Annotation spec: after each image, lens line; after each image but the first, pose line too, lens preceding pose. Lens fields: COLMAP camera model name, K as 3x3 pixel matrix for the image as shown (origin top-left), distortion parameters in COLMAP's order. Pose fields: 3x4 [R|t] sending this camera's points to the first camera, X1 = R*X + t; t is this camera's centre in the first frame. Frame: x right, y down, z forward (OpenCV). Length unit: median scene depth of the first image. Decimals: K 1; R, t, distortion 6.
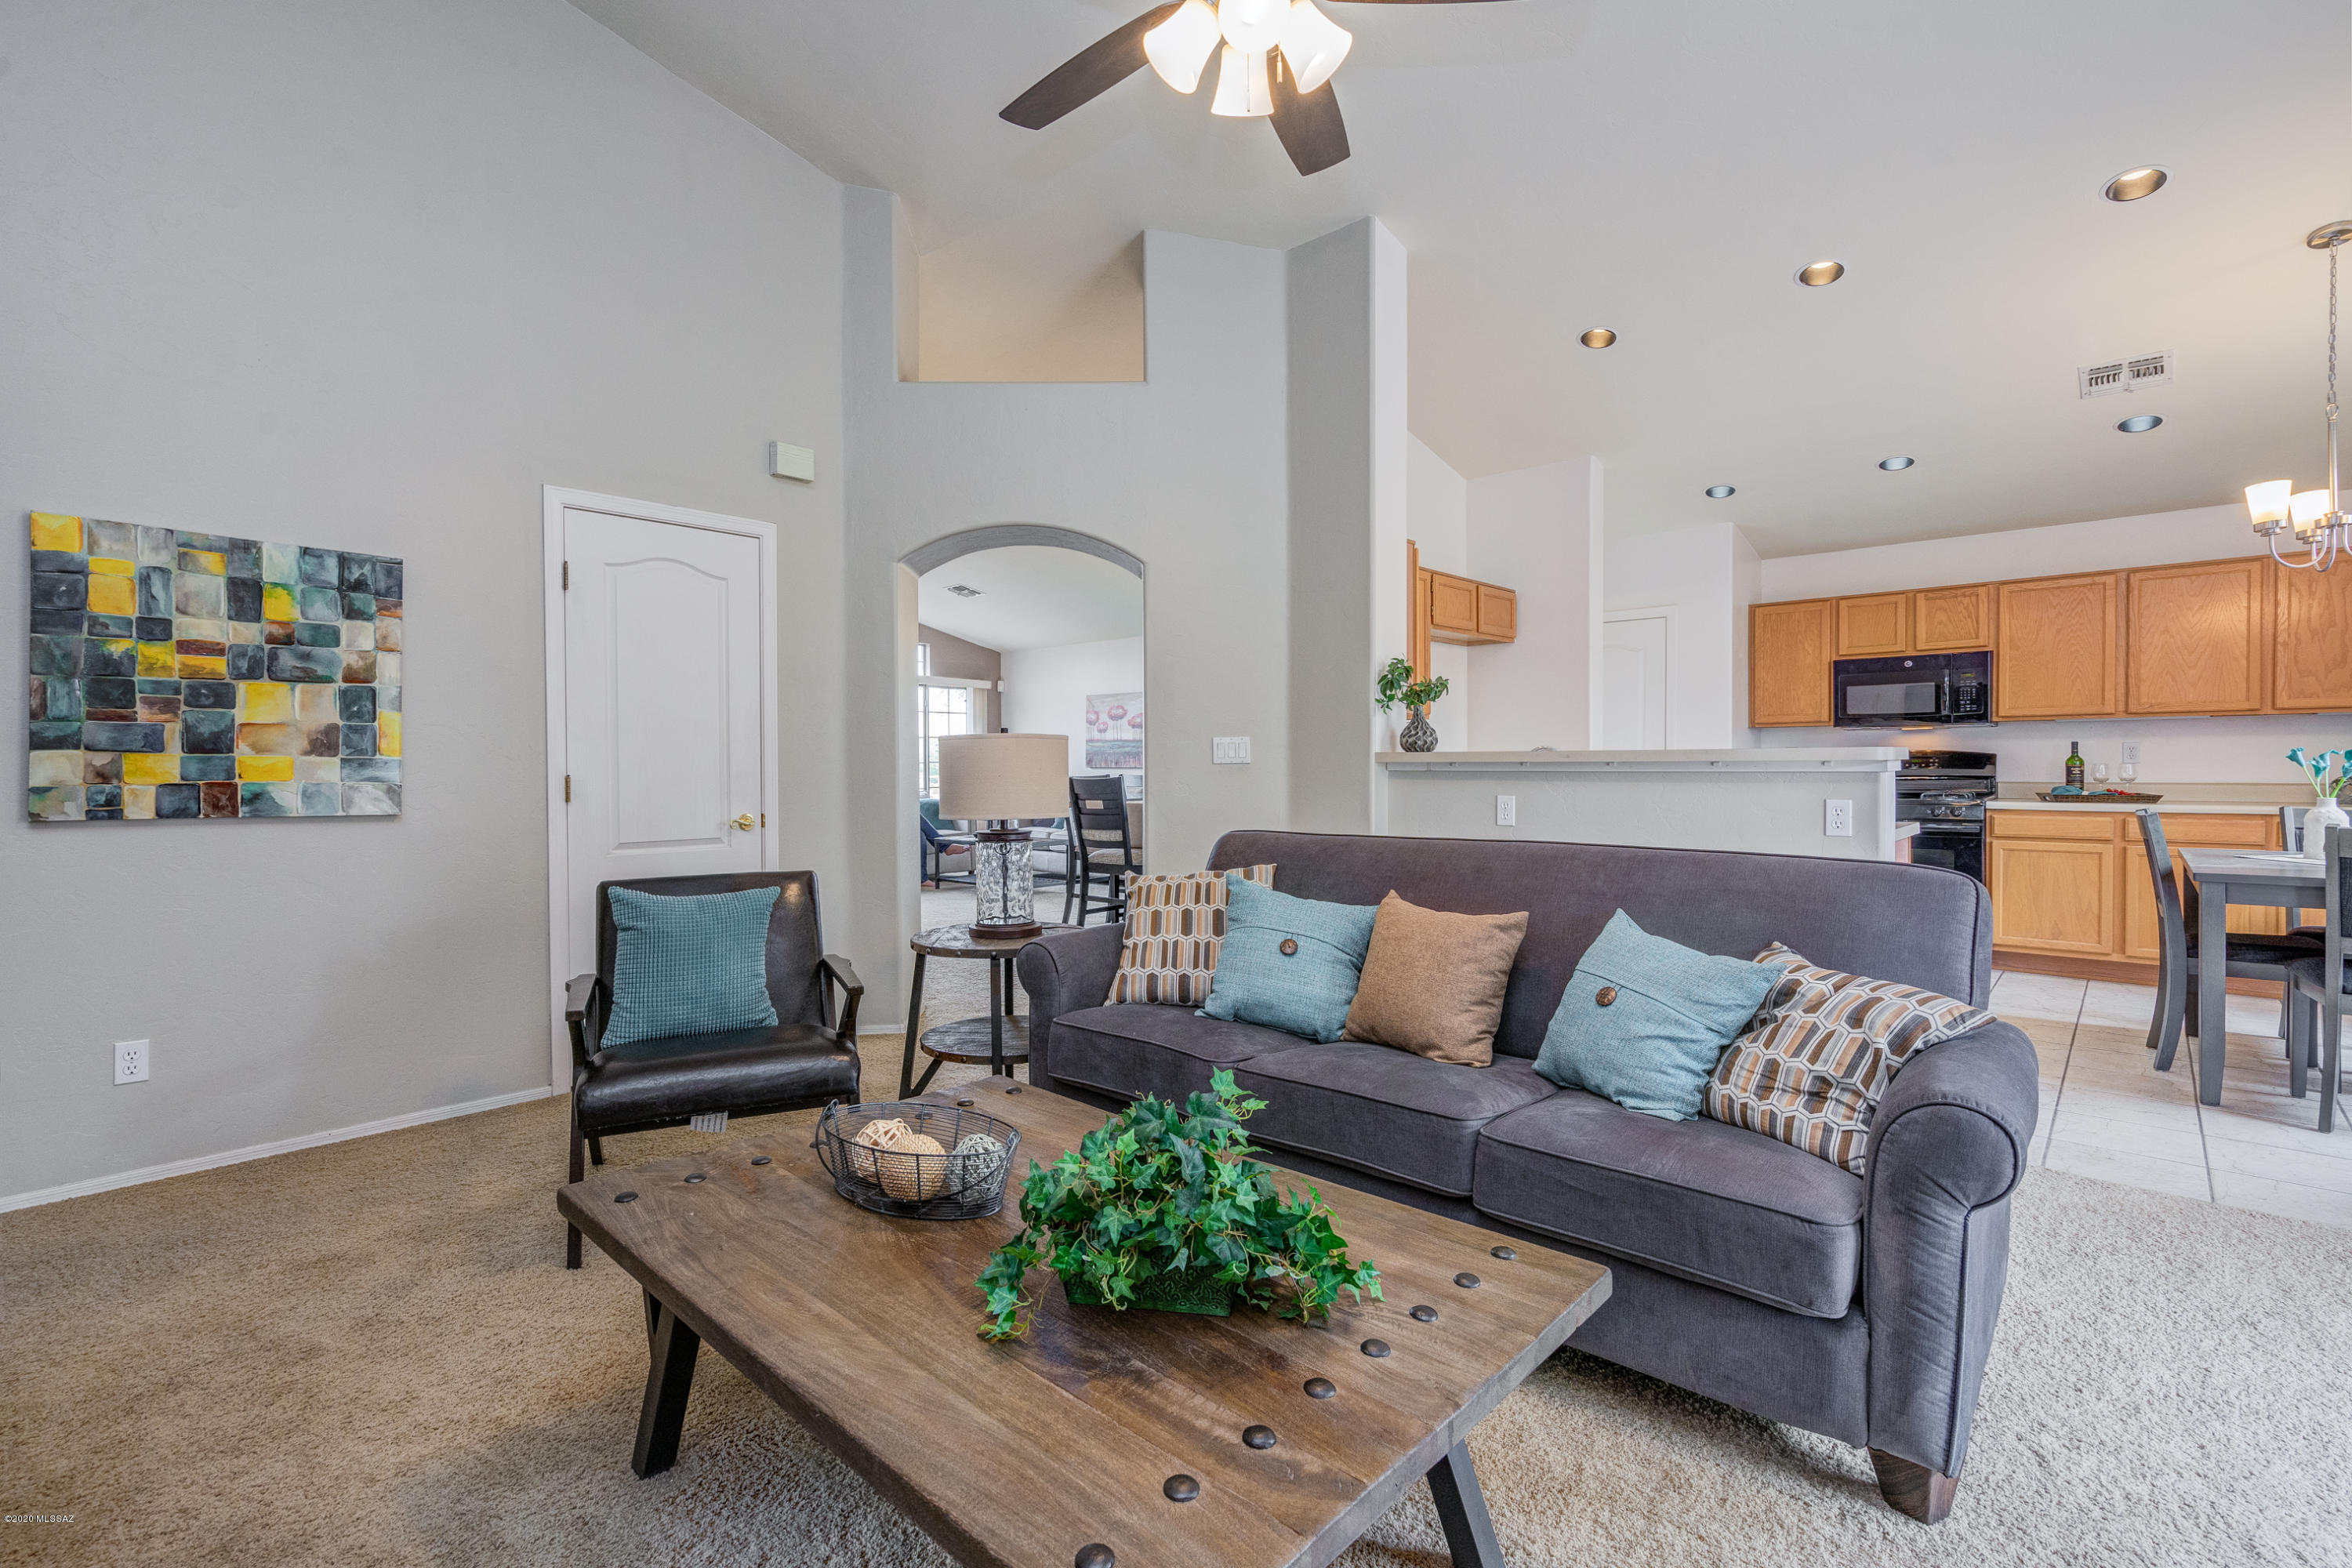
lens RADIAL K [[1080.0, 0, 1196.0], [0, 1080.0, 775.3], [0, 0, 1]] dist [0.002893, 0.001191]
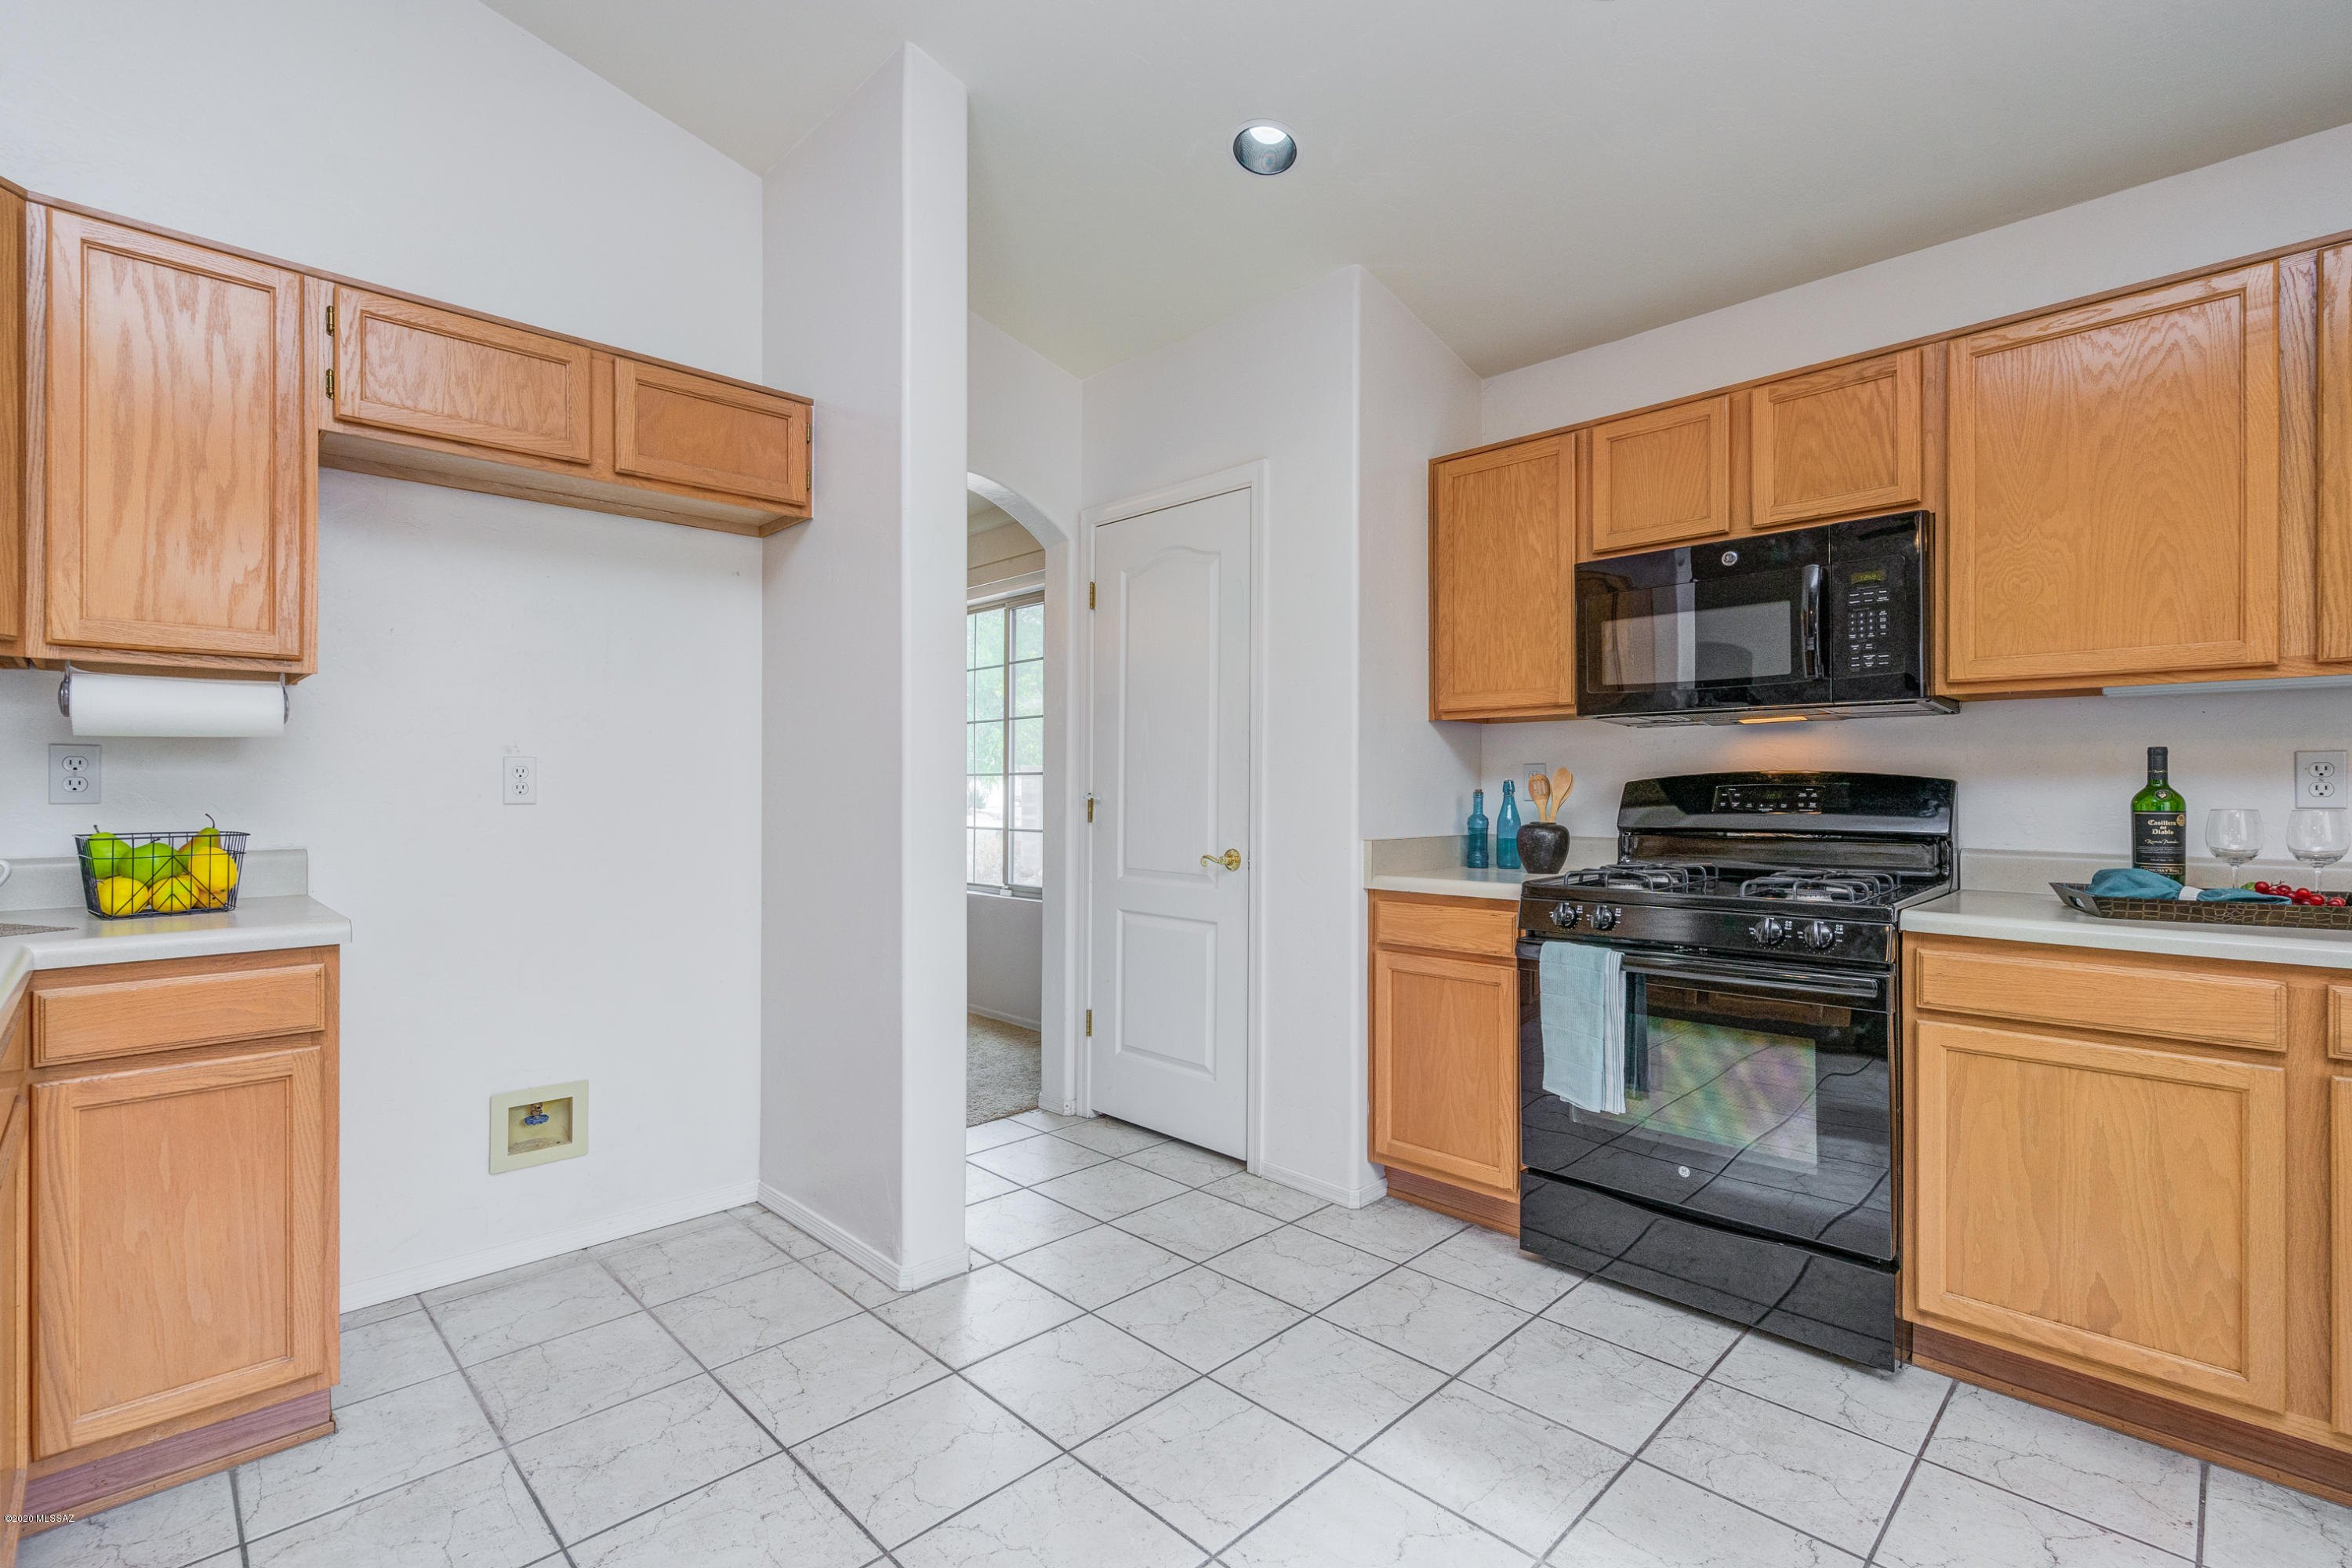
lens RADIAL K [[1080.0, 0, 1178.8], [0, 1080.0, 778.2], [0, 0, 1]] dist [0.002893, 0.001191]
pose [[0.998254, 0.007092, -0.058638, 0.906690], [-0.008198, 0.999793, -0.018647, -0.020464], [0.058494, 0.019095, 0.998105, 1.108979]]
